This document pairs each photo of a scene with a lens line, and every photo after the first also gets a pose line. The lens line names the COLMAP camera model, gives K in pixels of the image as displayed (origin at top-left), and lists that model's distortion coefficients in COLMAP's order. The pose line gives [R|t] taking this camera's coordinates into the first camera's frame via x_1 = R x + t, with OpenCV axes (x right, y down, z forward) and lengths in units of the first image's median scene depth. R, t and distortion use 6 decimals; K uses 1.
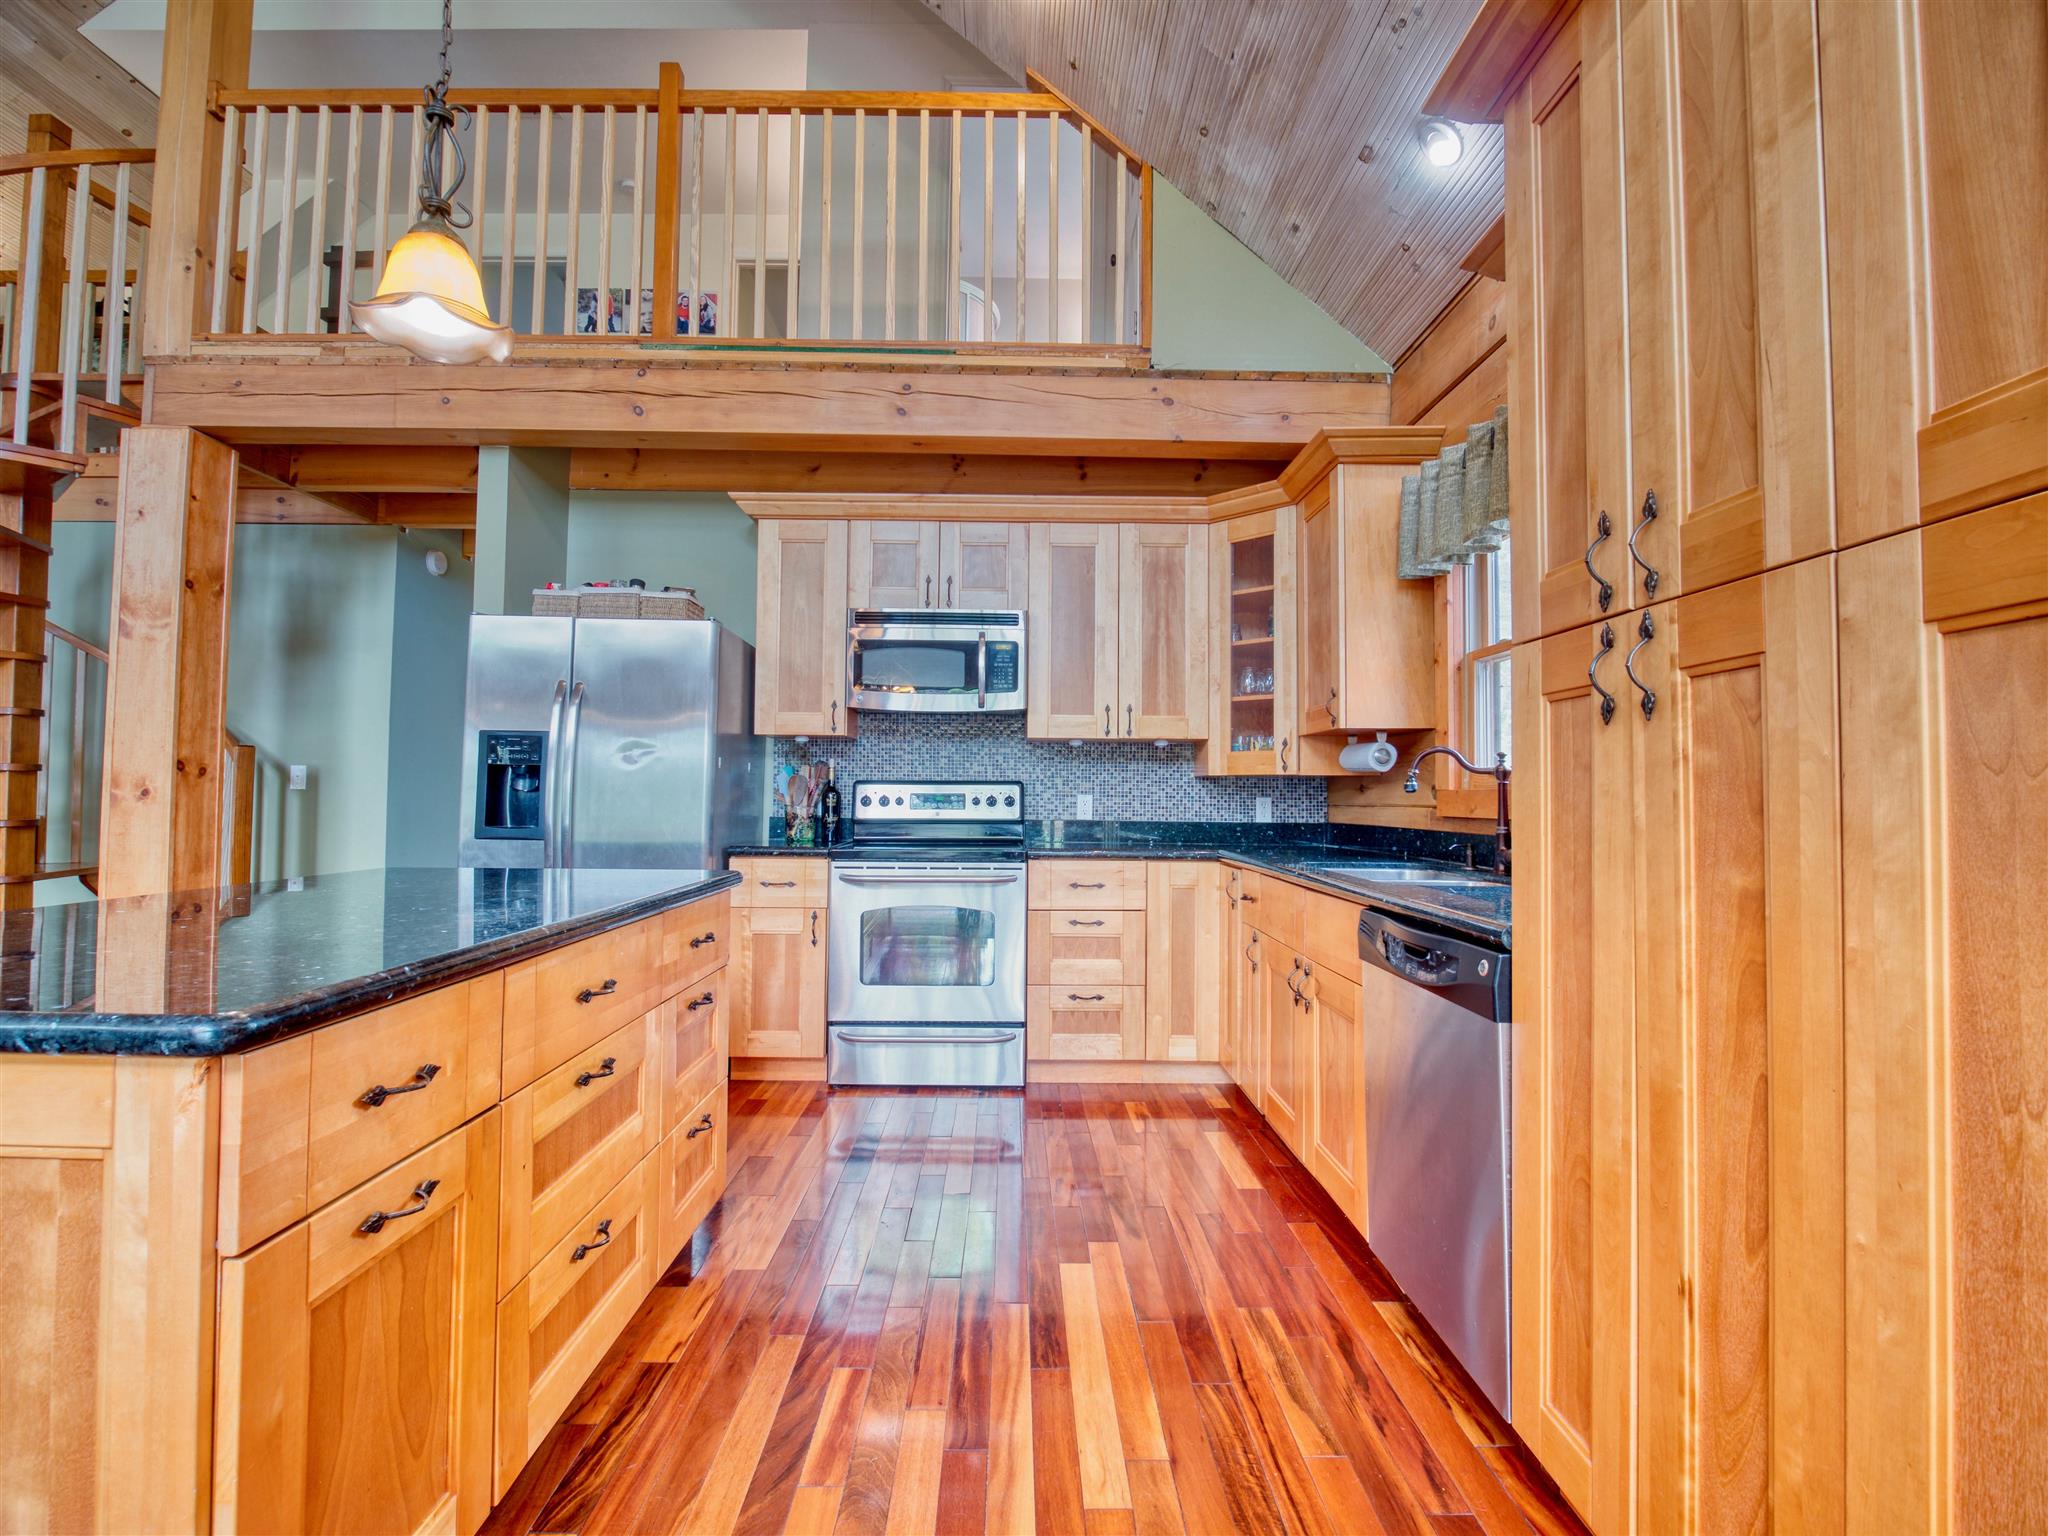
lens RADIAL K [[925.8, 0, 1013.7], [0, 925.8, 764.7], [0, 0, 1]] dist [-0.013540, -0.000348]
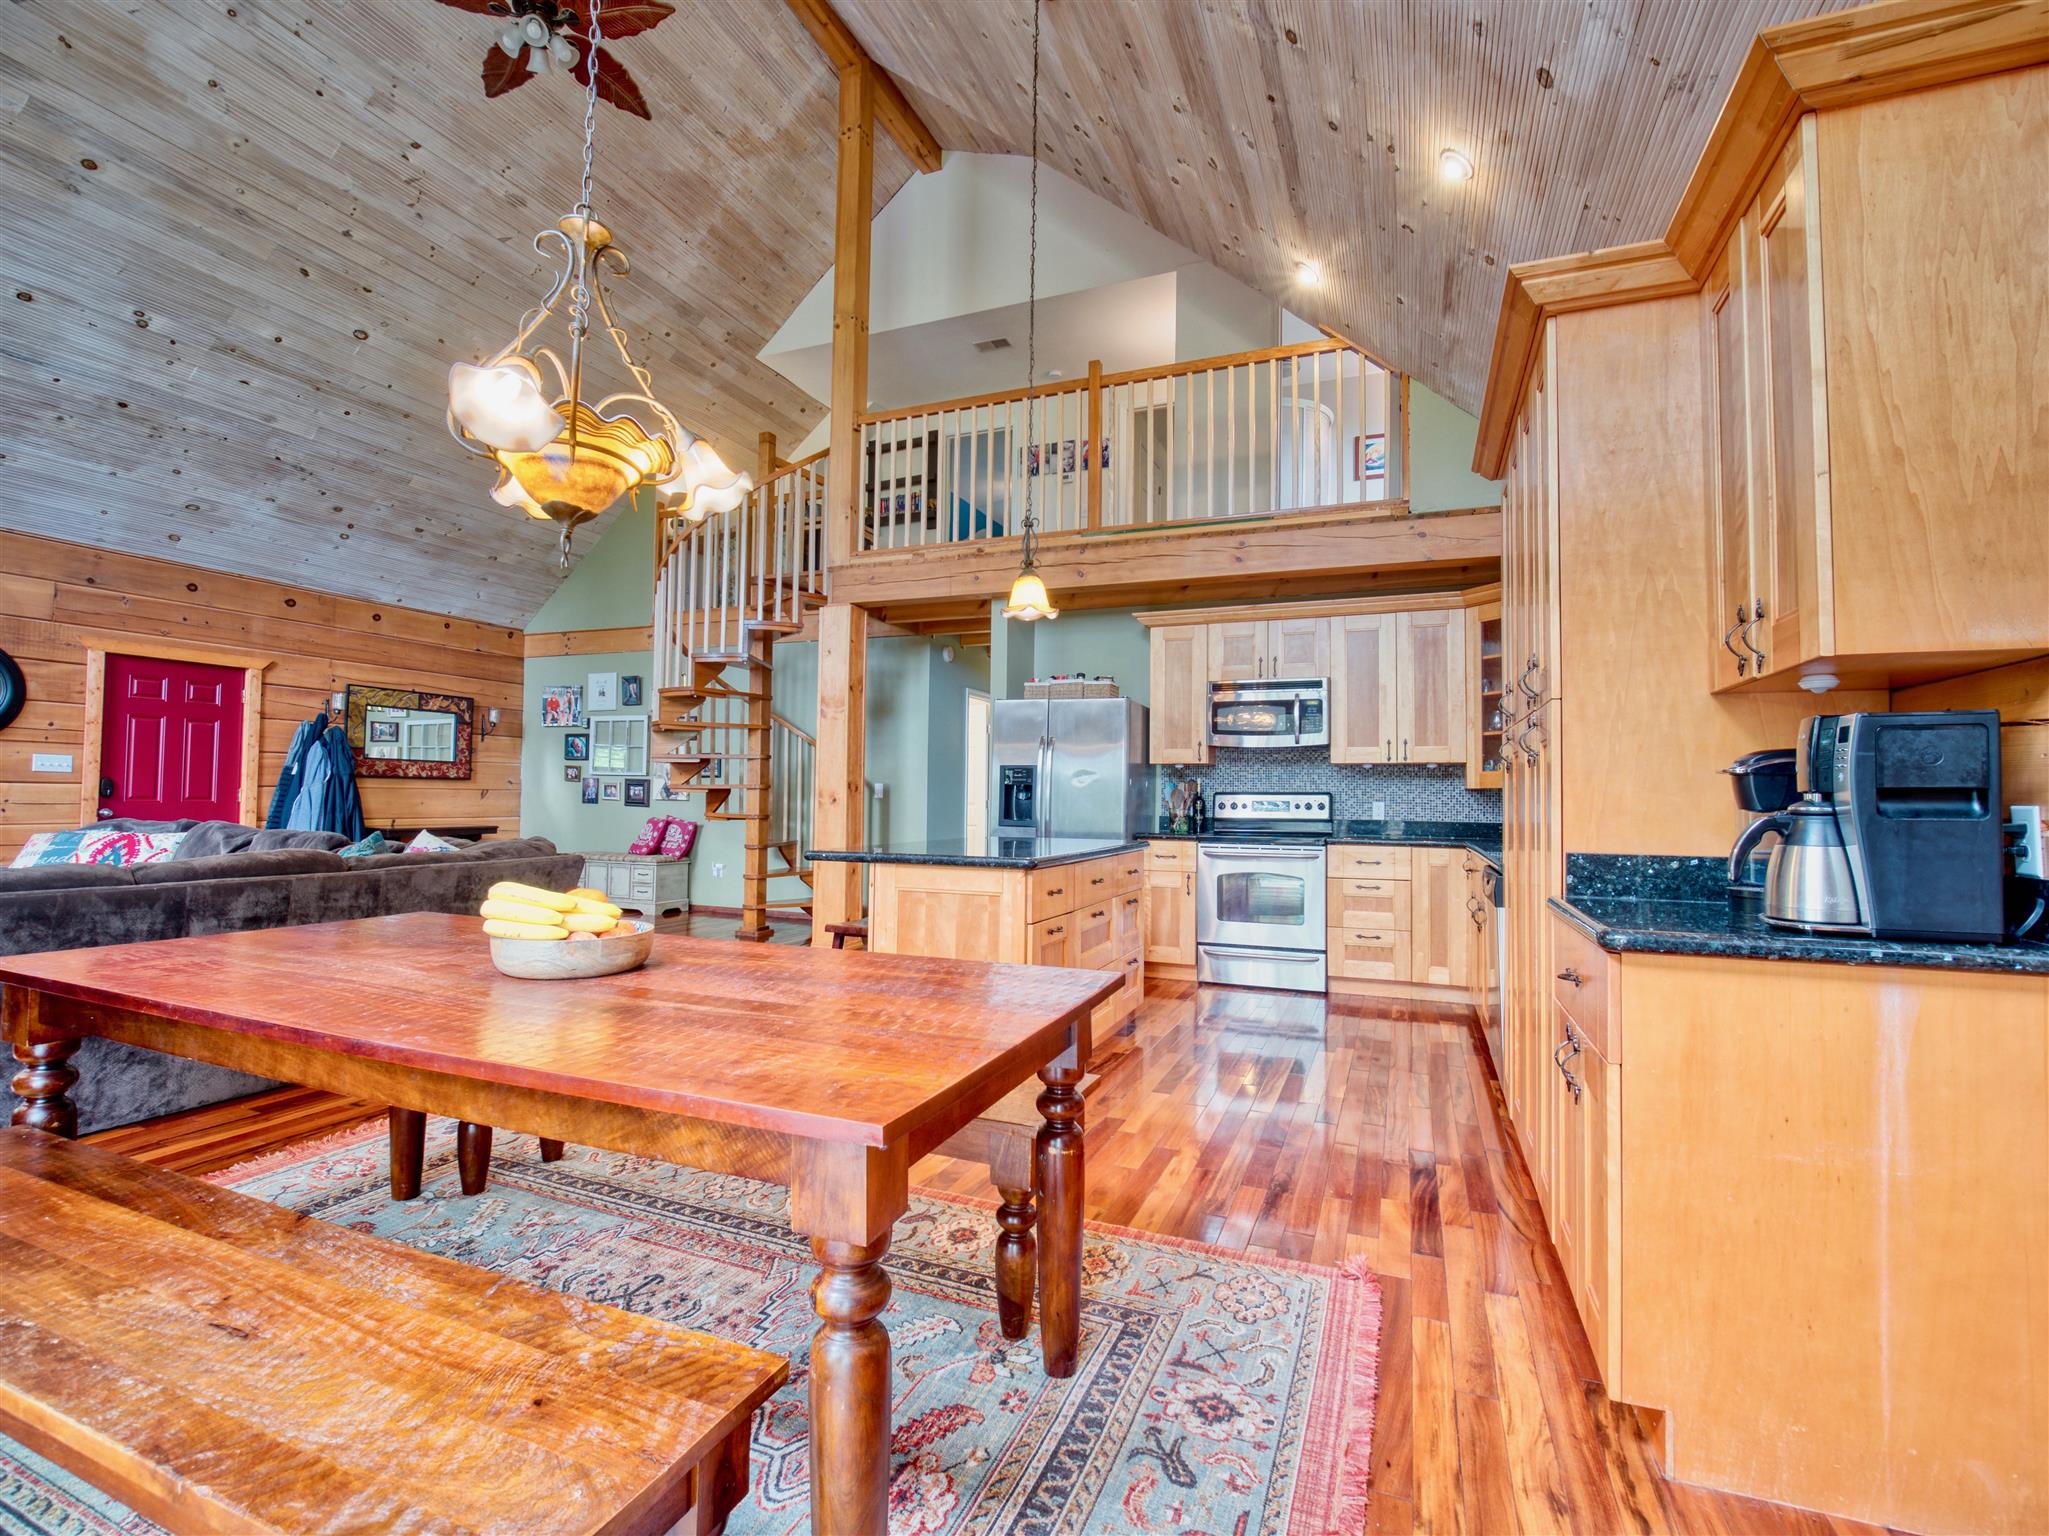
lens RADIAL K [[940.9, 0, 1016.0], [0, 940.9, 767.9], [0, 0, 1]] dist [-0.017227, -0.000794]
pose [[0.921515, -0.012433, -0.388145, 0.143838], [0.011071, 0.999922, -0.005746, -0.020142], [0.388186, 0.000998, 0.921581, -0.617785]]
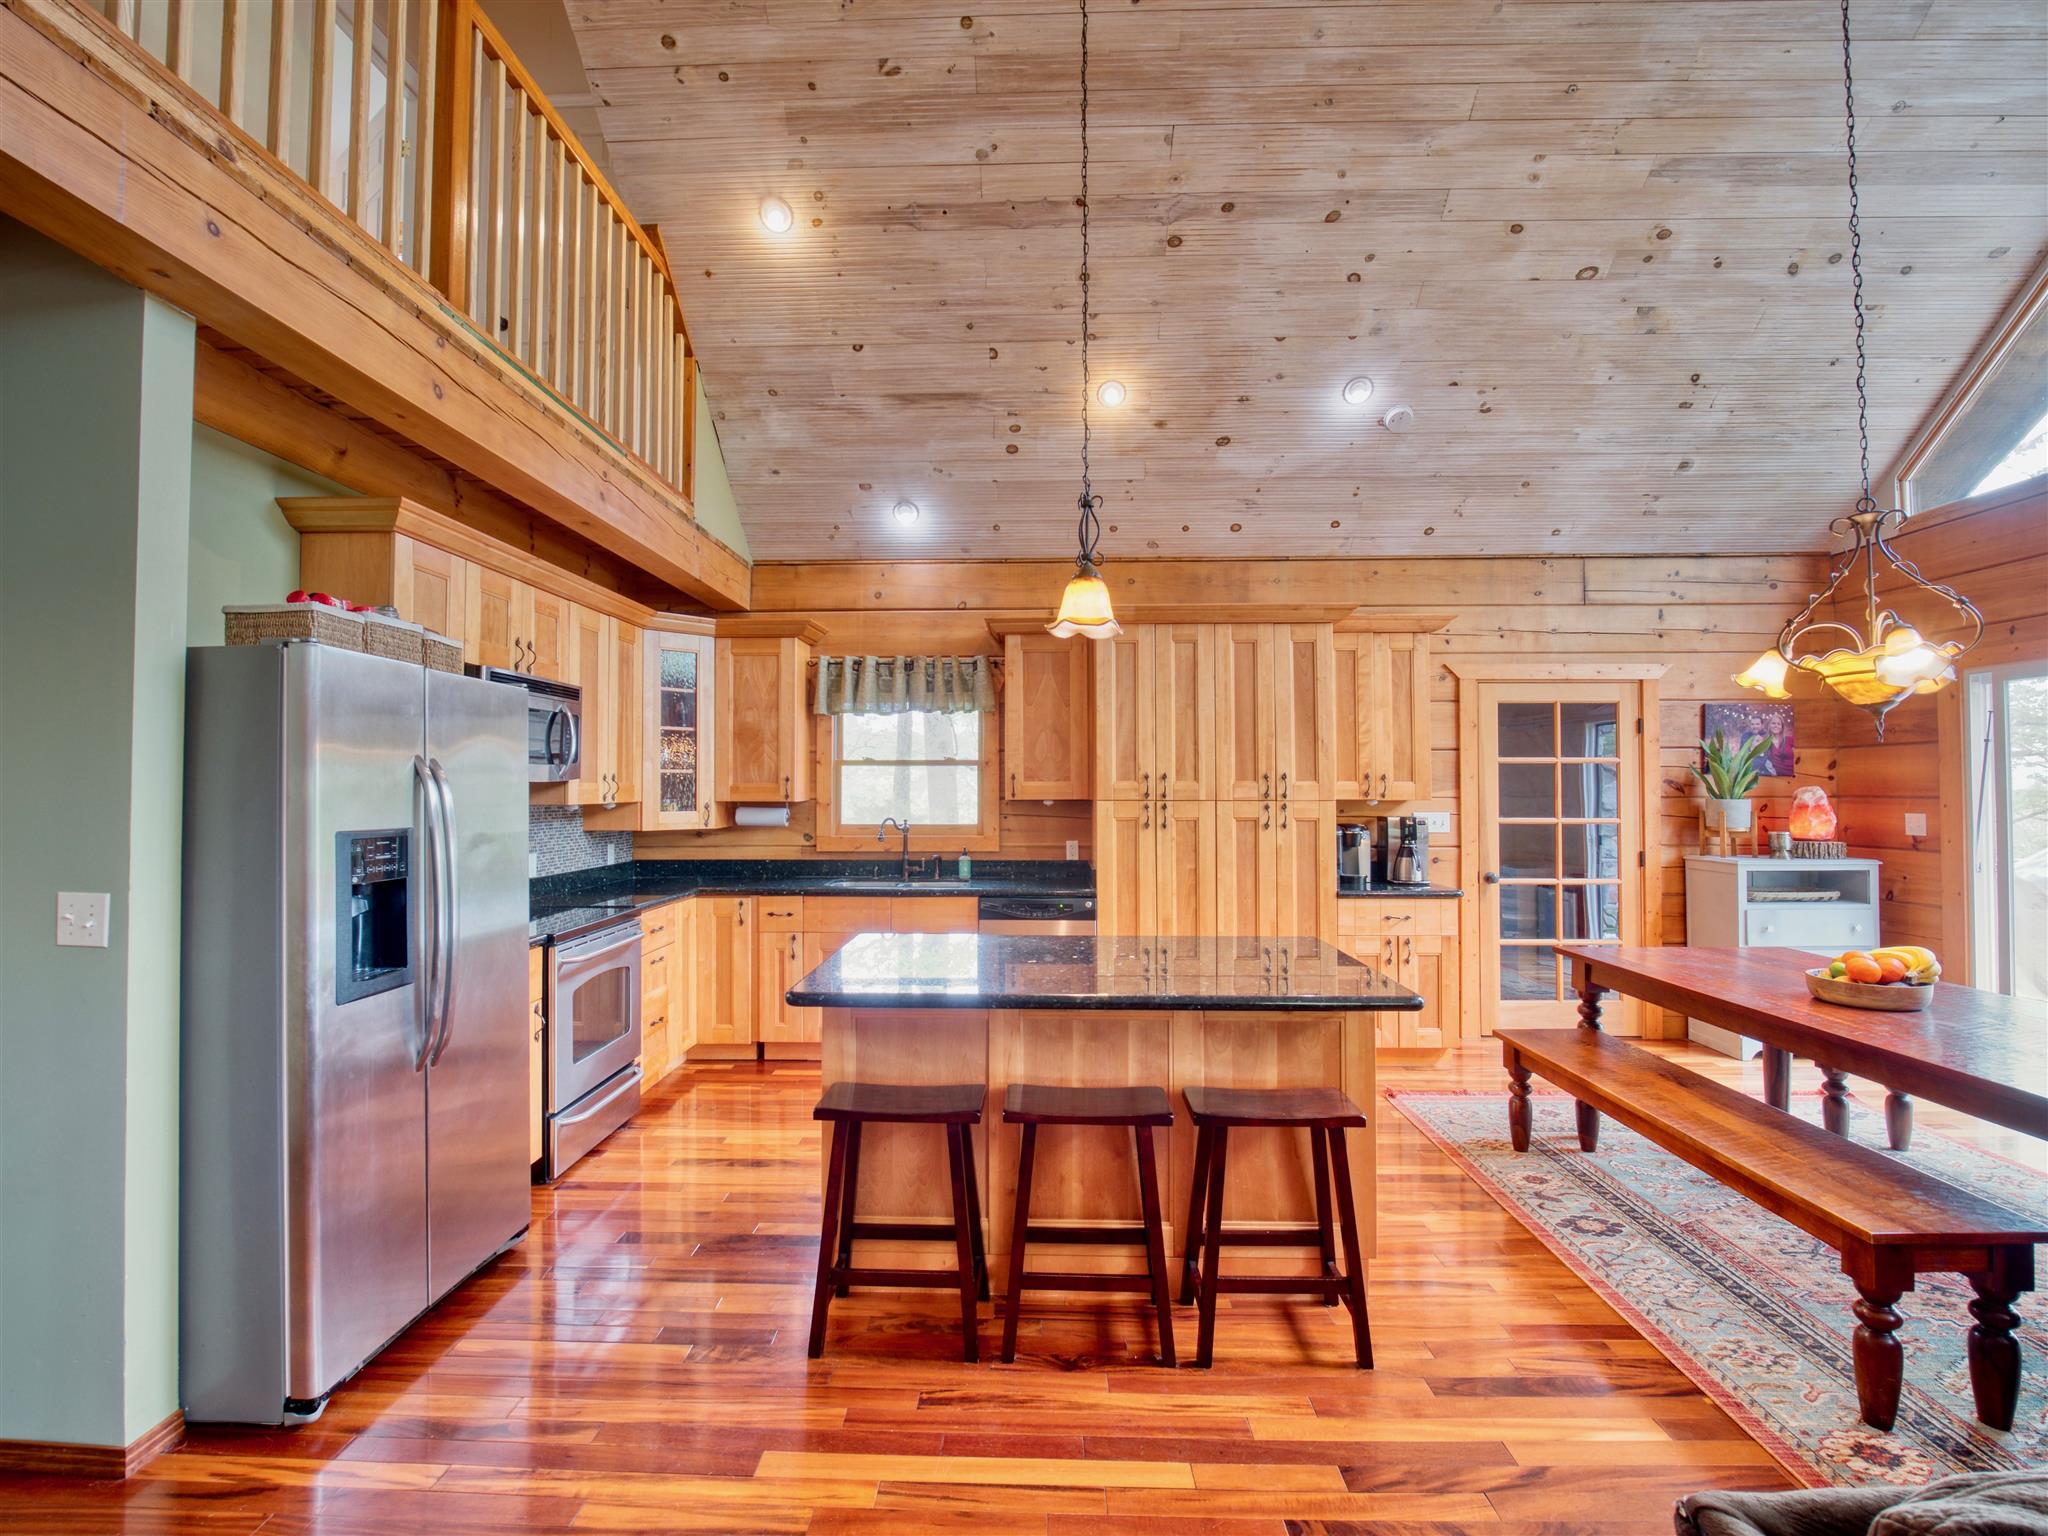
lens RADIAL K [[940.4, 0, 1015.5], [0, 940.4, 767.9], [0, 0, 1]] dist [-0.017227, -0.000794]
pose [[0.037771, 0.011473, 0.999221, -1.120772], [-0.030644, 0.999477, -0.010318, -0.082552], [-0.998816, -0.030230, 0.038103, 0.482808]]
